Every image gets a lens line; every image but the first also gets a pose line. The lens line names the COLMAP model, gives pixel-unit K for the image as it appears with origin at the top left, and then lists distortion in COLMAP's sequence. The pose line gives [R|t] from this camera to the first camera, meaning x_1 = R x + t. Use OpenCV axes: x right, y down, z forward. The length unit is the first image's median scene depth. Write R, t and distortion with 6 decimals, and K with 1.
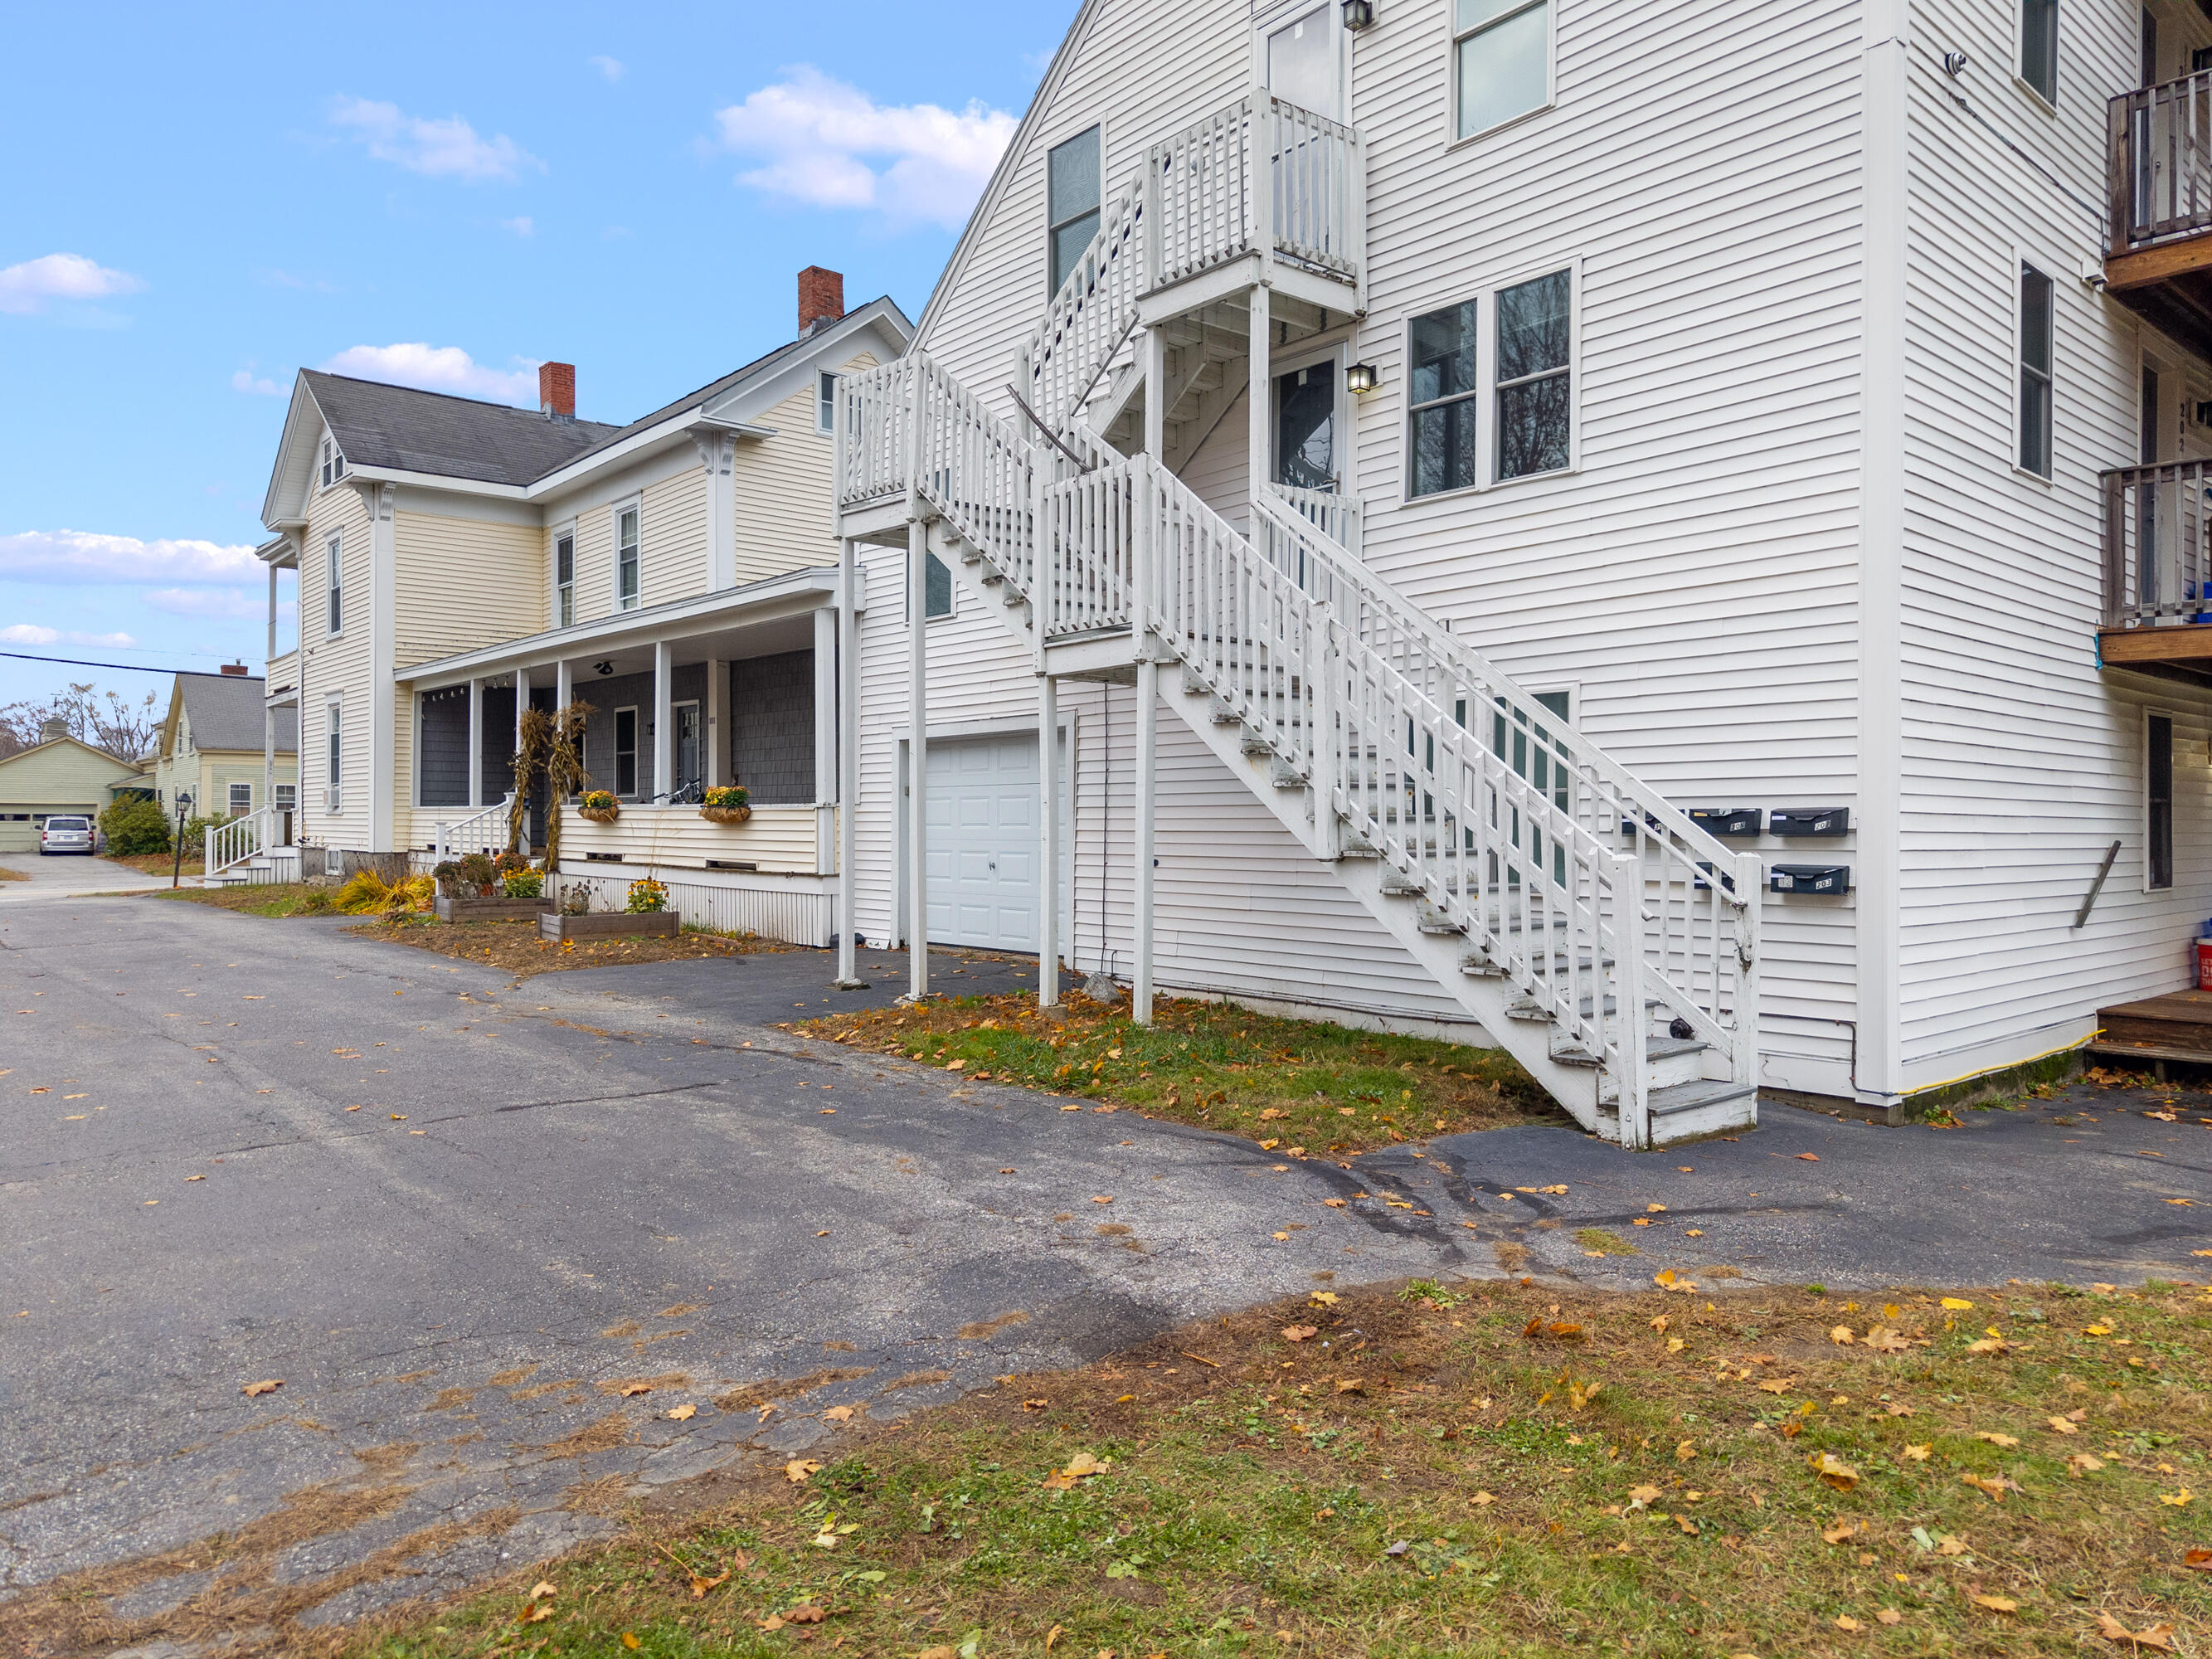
lens RADIAL K [[1452.1, 0, 1106.0], [0, 1452.1, 829.5], [0, 0, 1]] dist [0.008831, -0.001963]
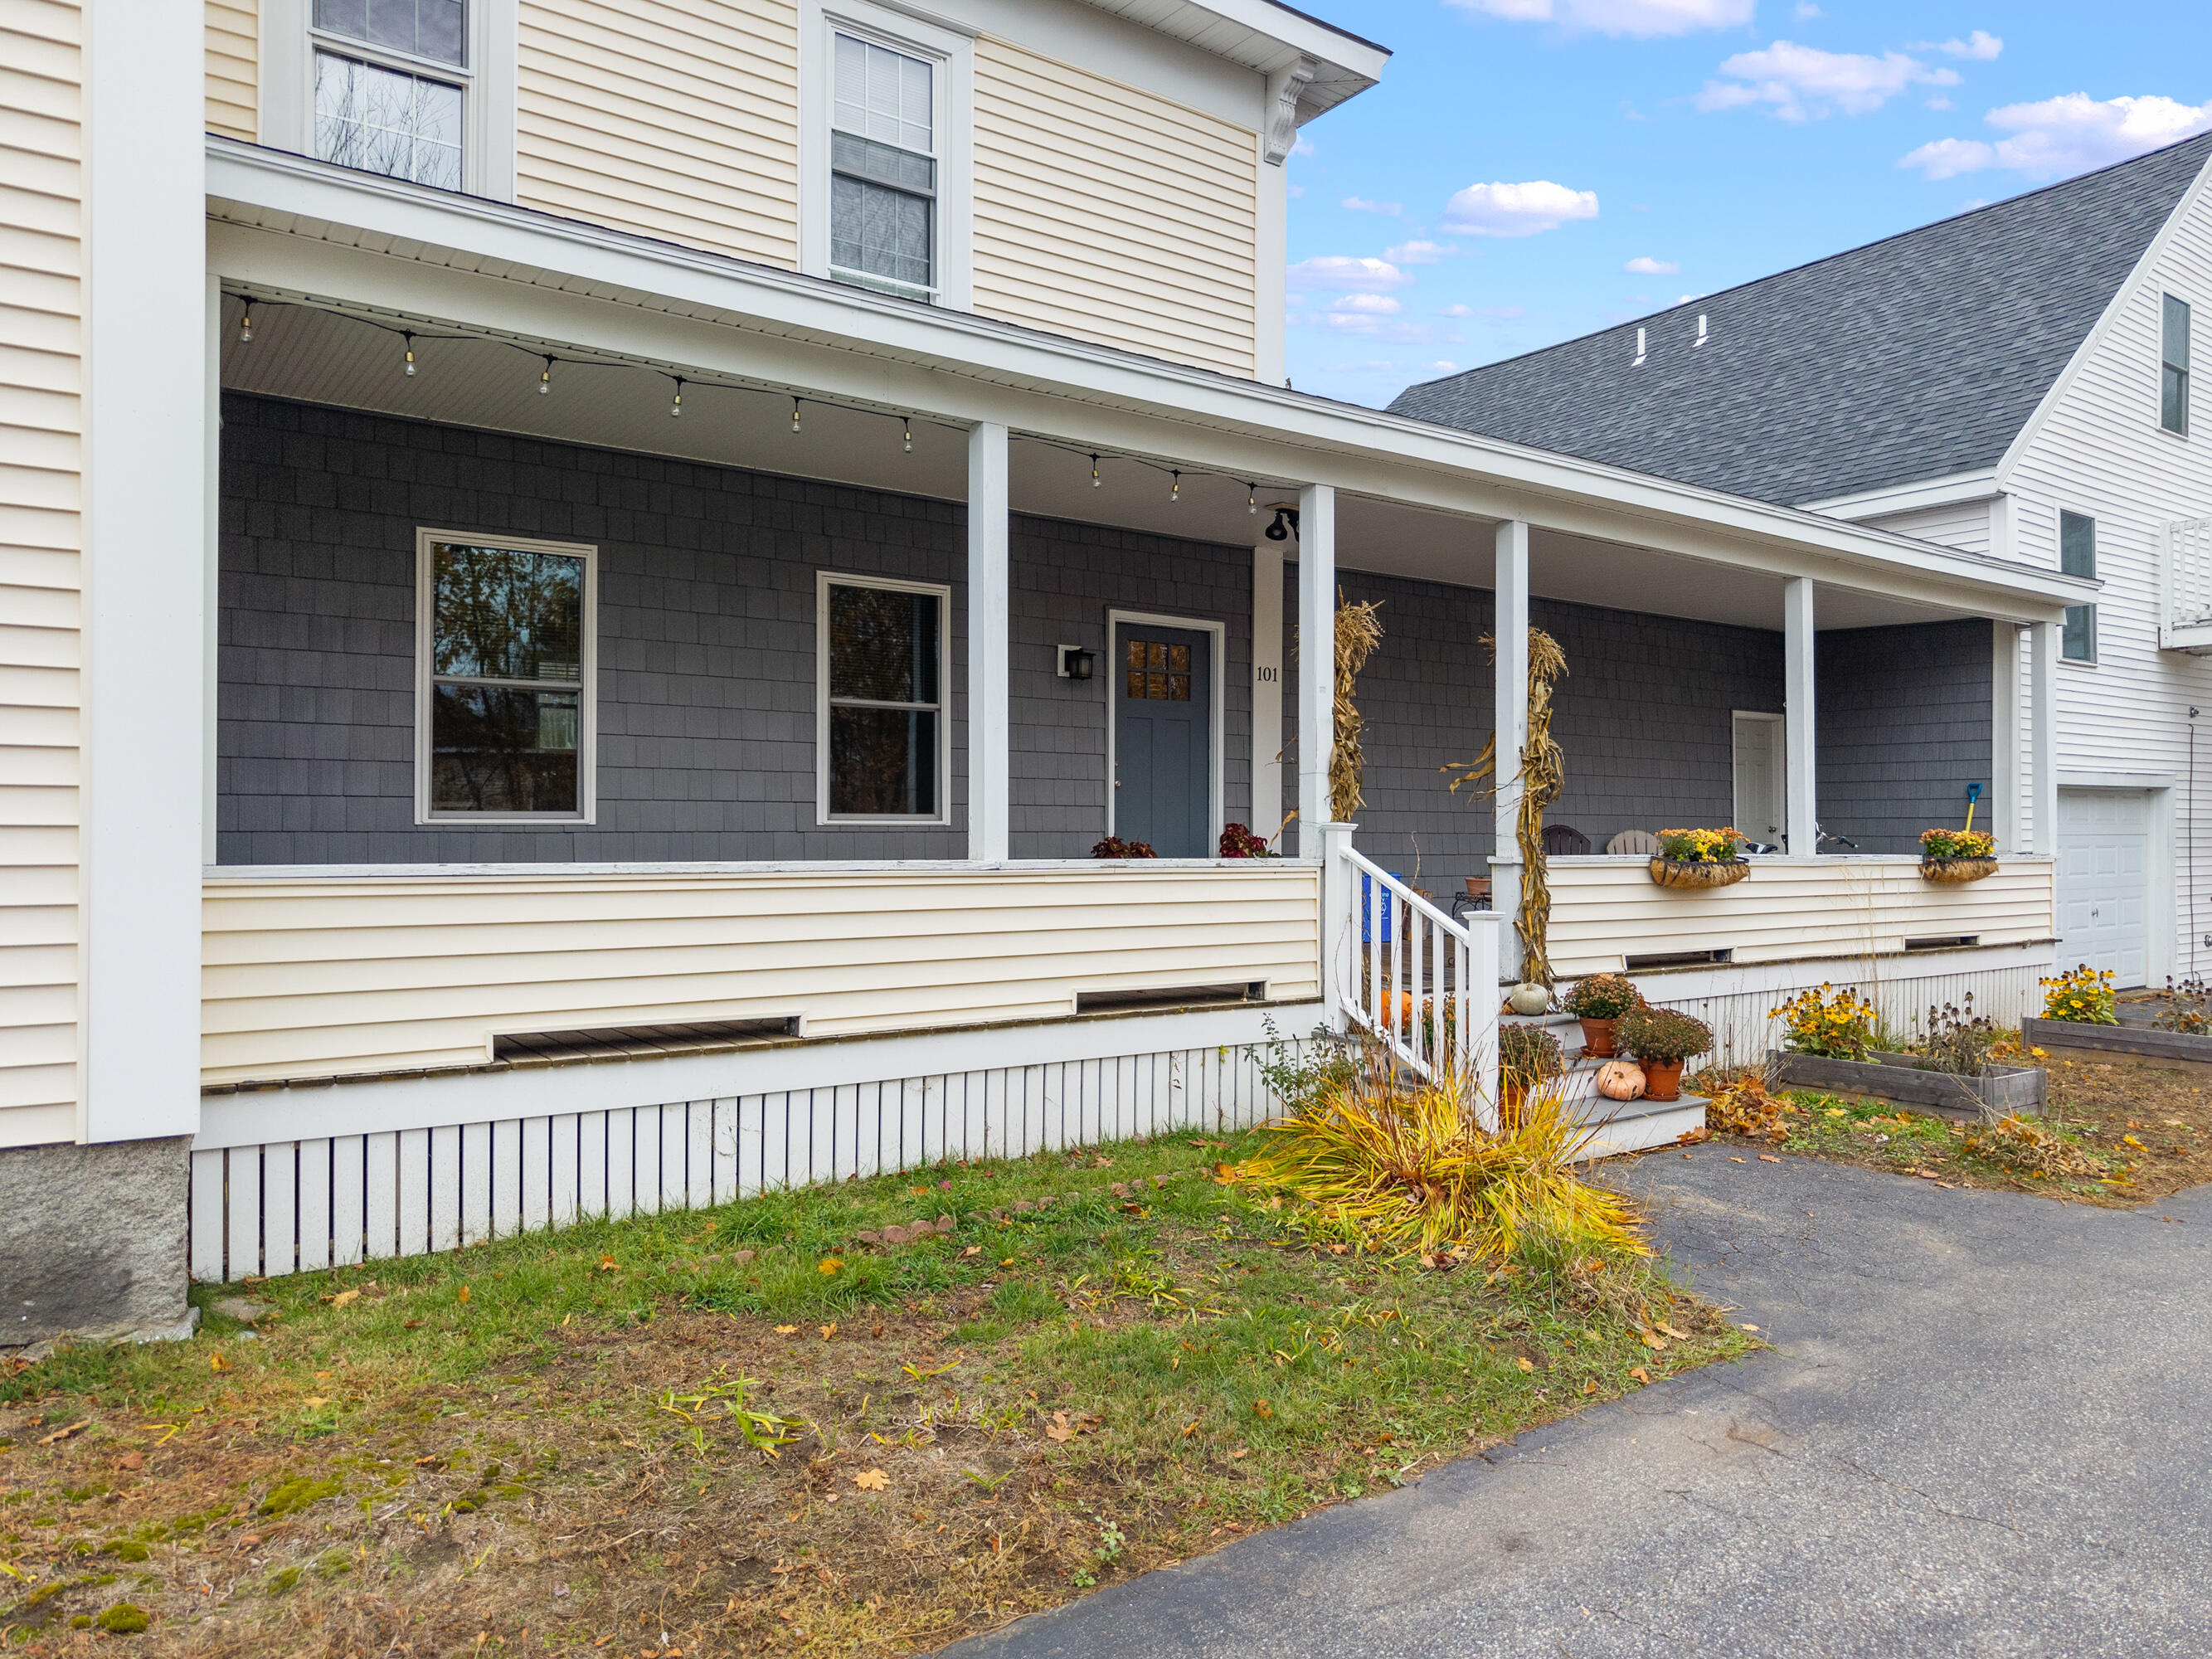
lens RADIAL K [[1452.1, 0, 1106.0], [0, 1452.1, 829.5], [0, 0, 1]] dist [0.008831, -0.001963]
pose [[0.109106, -0.003360, 0.994024, -1.038379], [-0.001928, 0.999992, 0.003592, -0.032391], [-0.994028, -0.002309, 0.109099, 1.385867]]
